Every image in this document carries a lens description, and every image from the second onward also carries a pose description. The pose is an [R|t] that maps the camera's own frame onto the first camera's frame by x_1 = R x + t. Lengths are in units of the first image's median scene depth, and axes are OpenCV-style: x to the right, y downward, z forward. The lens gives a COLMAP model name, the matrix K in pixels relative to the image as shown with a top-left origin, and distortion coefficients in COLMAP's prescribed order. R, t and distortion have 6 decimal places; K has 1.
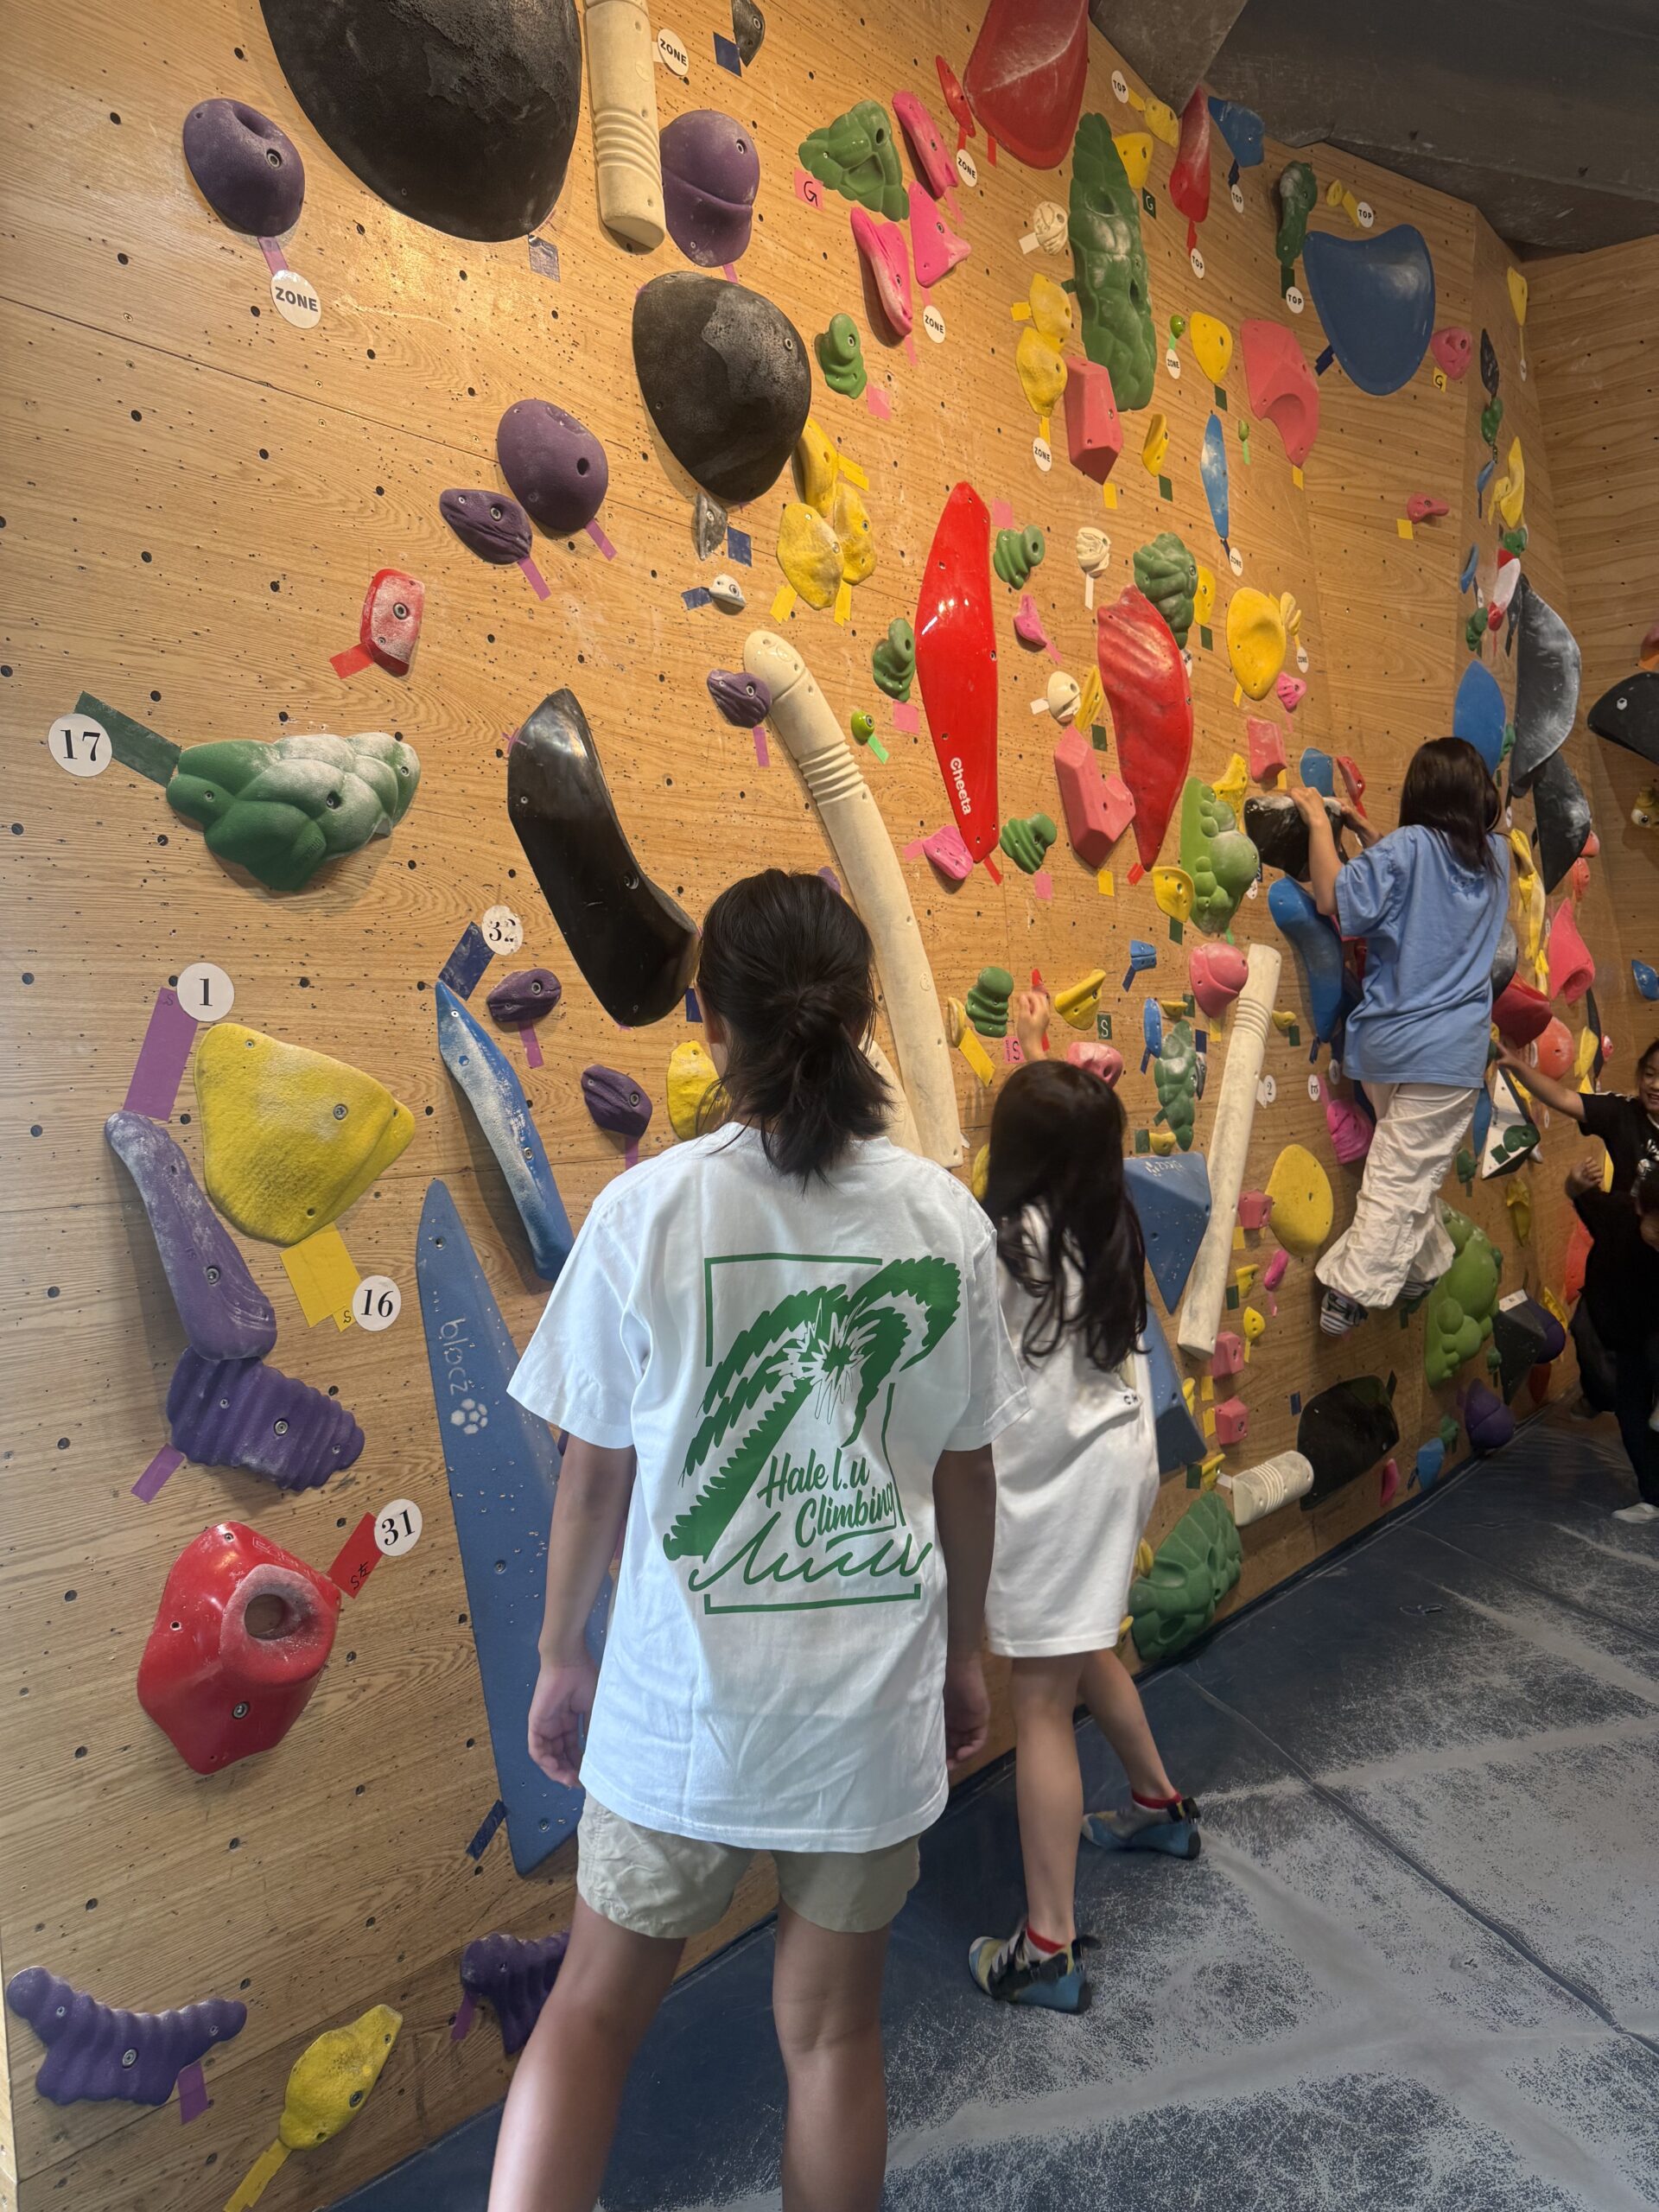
lens RADIAL K [[1521.5, 0, 829.5], [0, 1521.5, 1106.0], [0, 0, 1]] dist [0.083552, -0.111933]
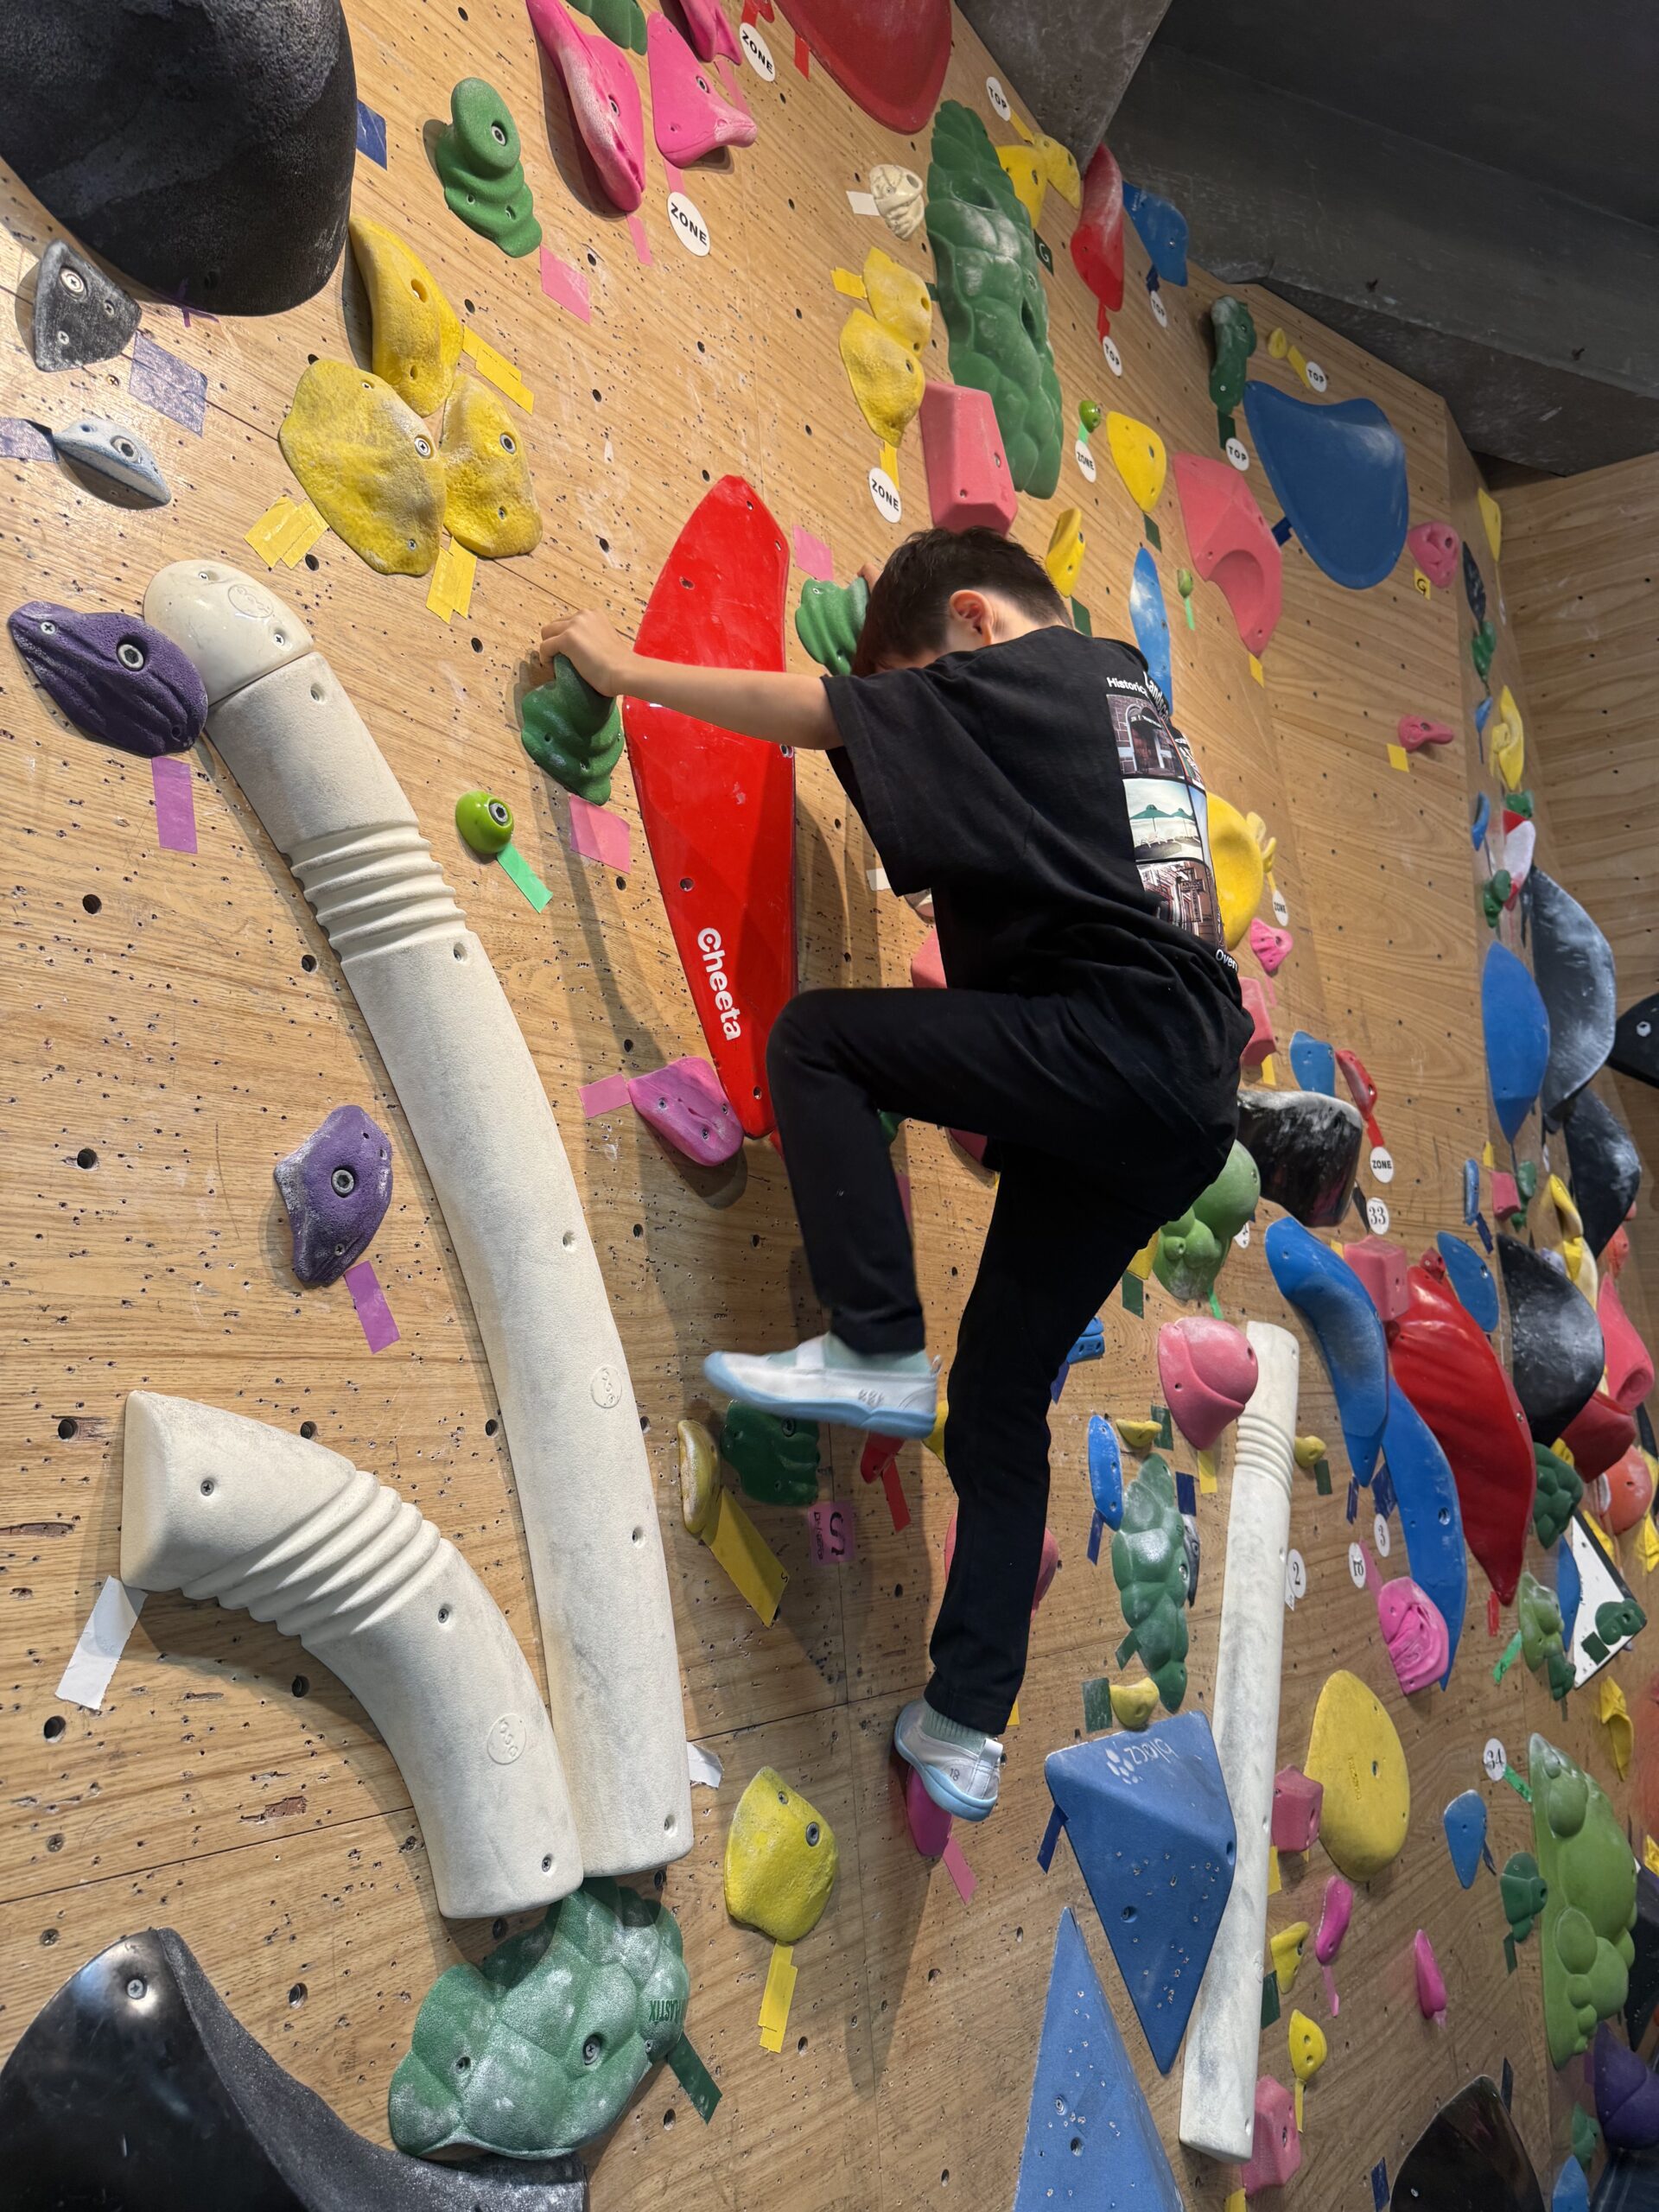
lens RADIAL K [[1521.5, 0, 829.5], [0, 1521.5, 1106.0], [0, 0, 1]] dist [0.083552, -0.111933]
pose [[0.997522, 0.021181, 0.067094, 0.078550], [-0.003924, 0.968874, -0.247524, -0.043461], [-0.070249, 0.246648, 0.966556, 0.467096]]
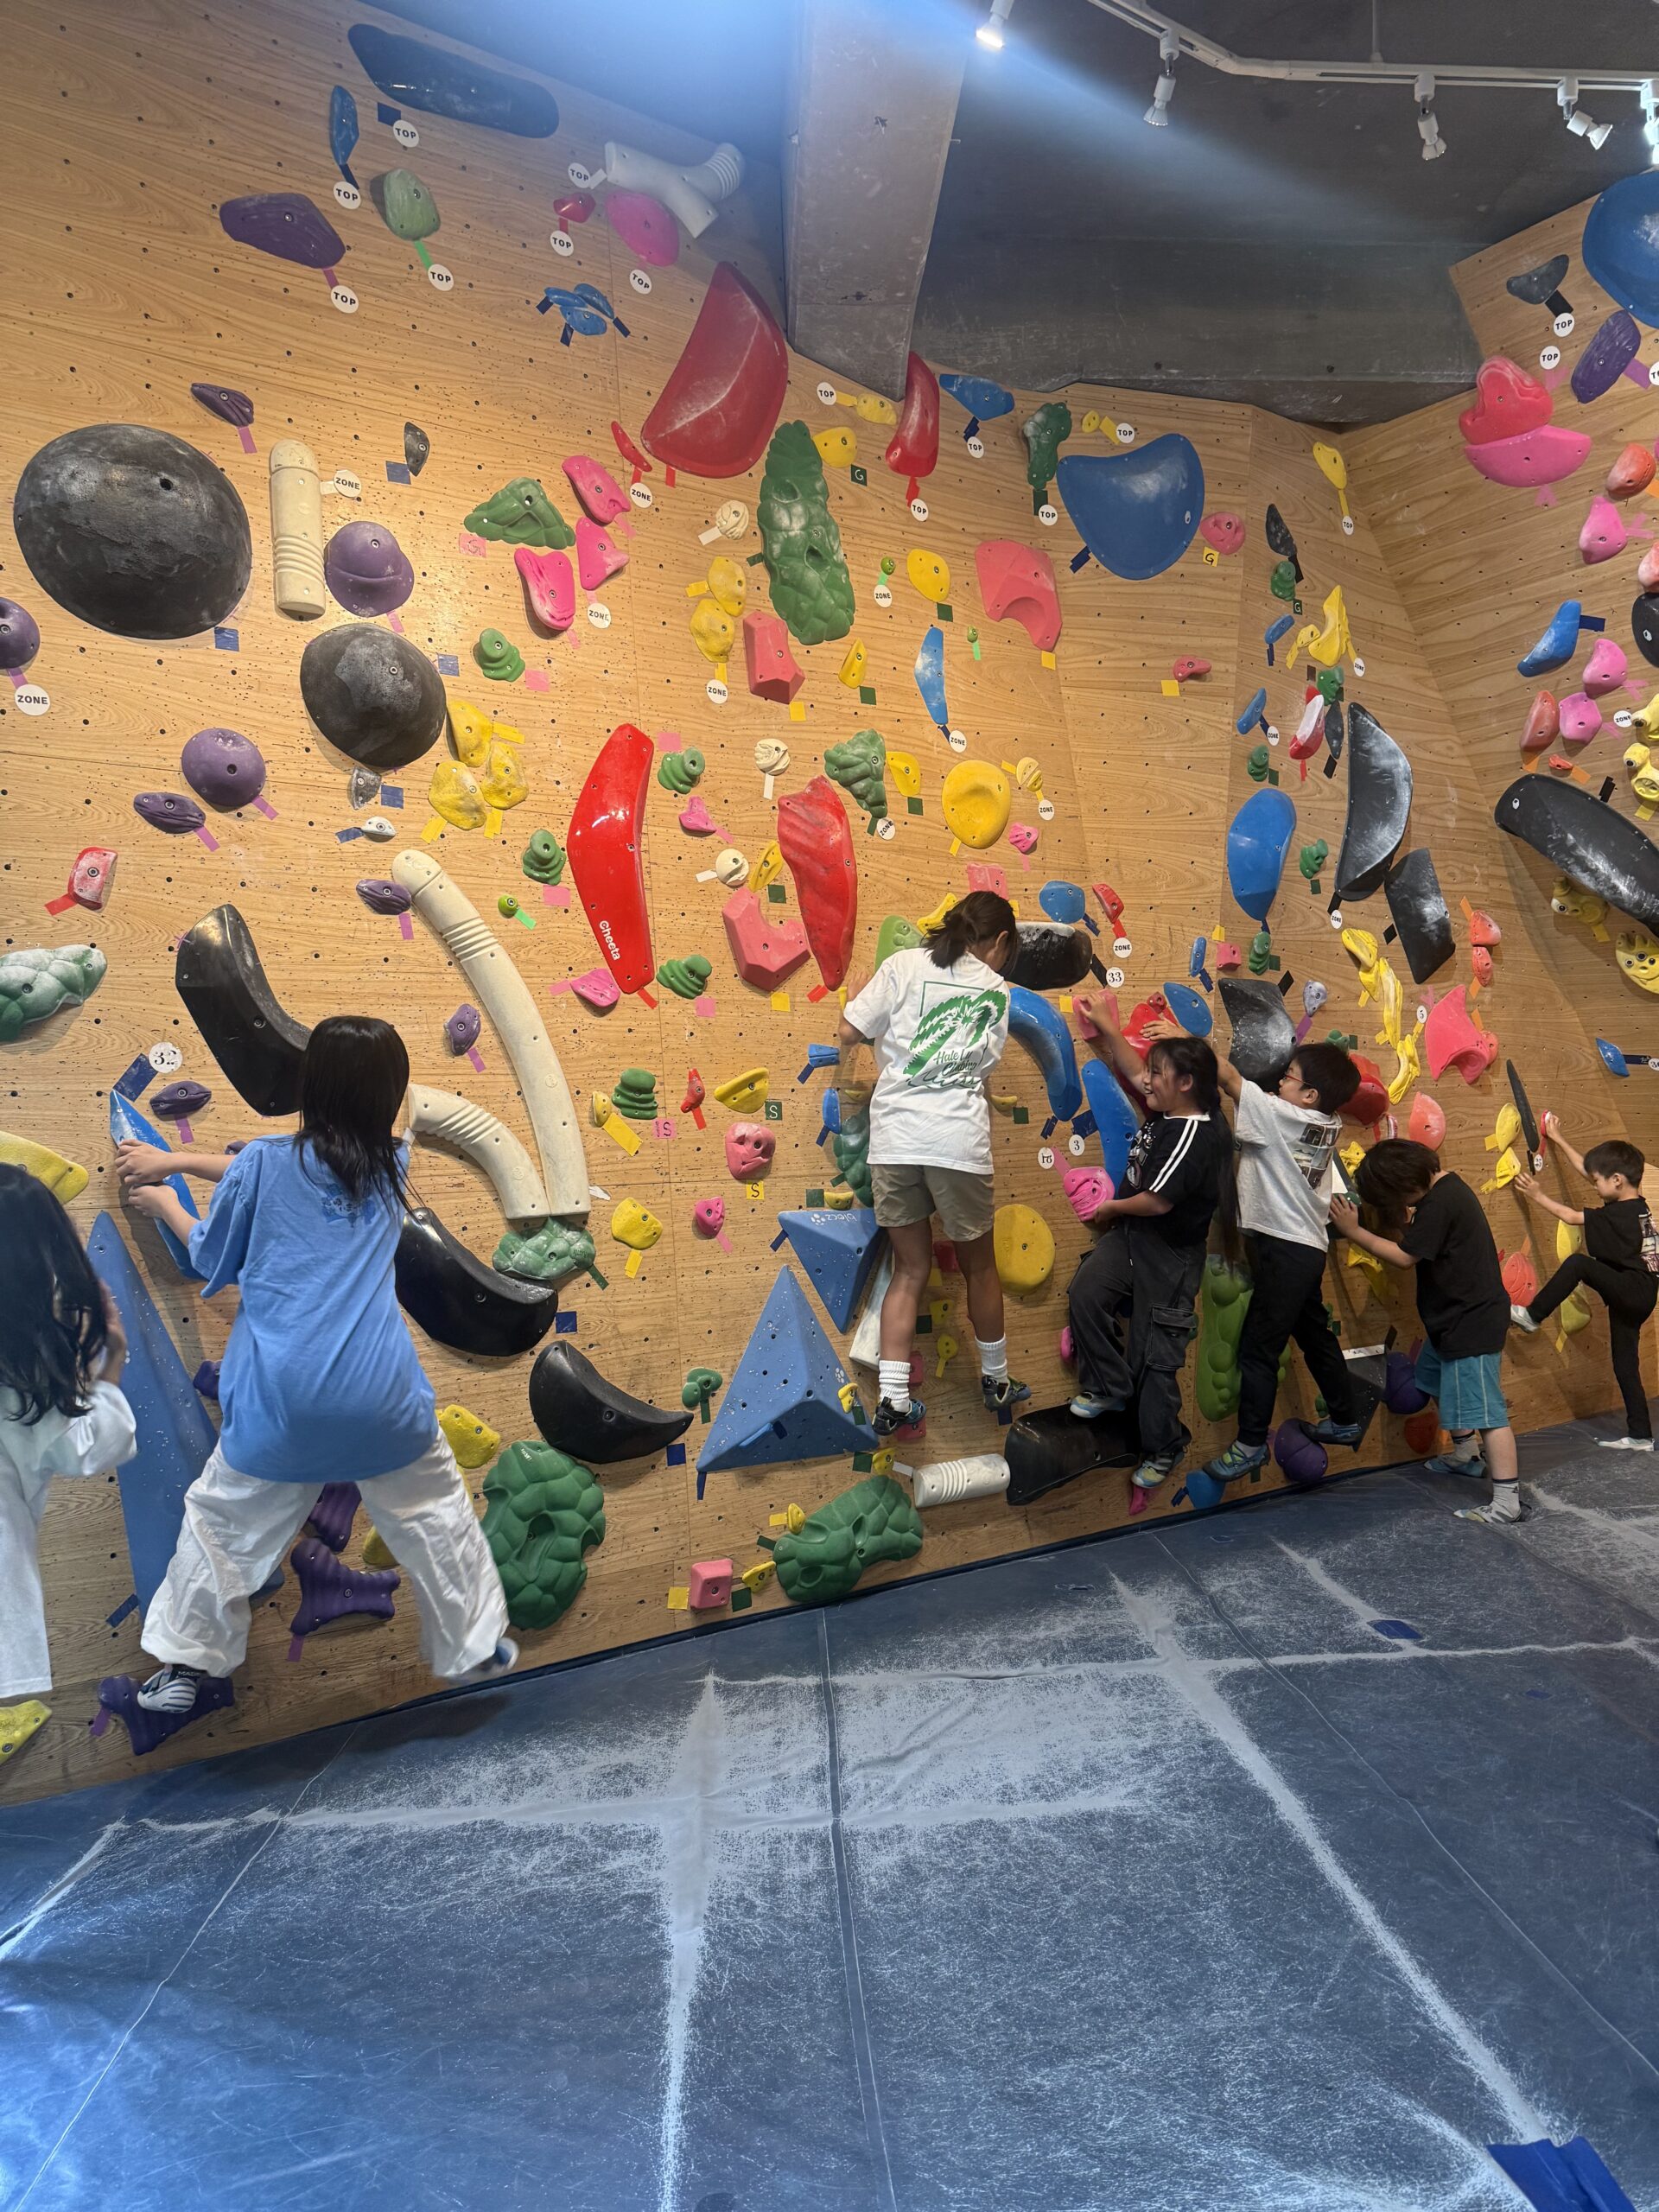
lens RADIAL K [[1579.9, 0, 896.5], [0, 1579.9, 1106.6], [0, 0, 1]] dist [0.138787, -0.178928]
pose [[0.970067, -0.004824, -0.242788, 0.610598], [-0.006221, 0.998981, -0.044703, 0.005295], [0.242757, 0.044875, 0.969049, -0.299064]]
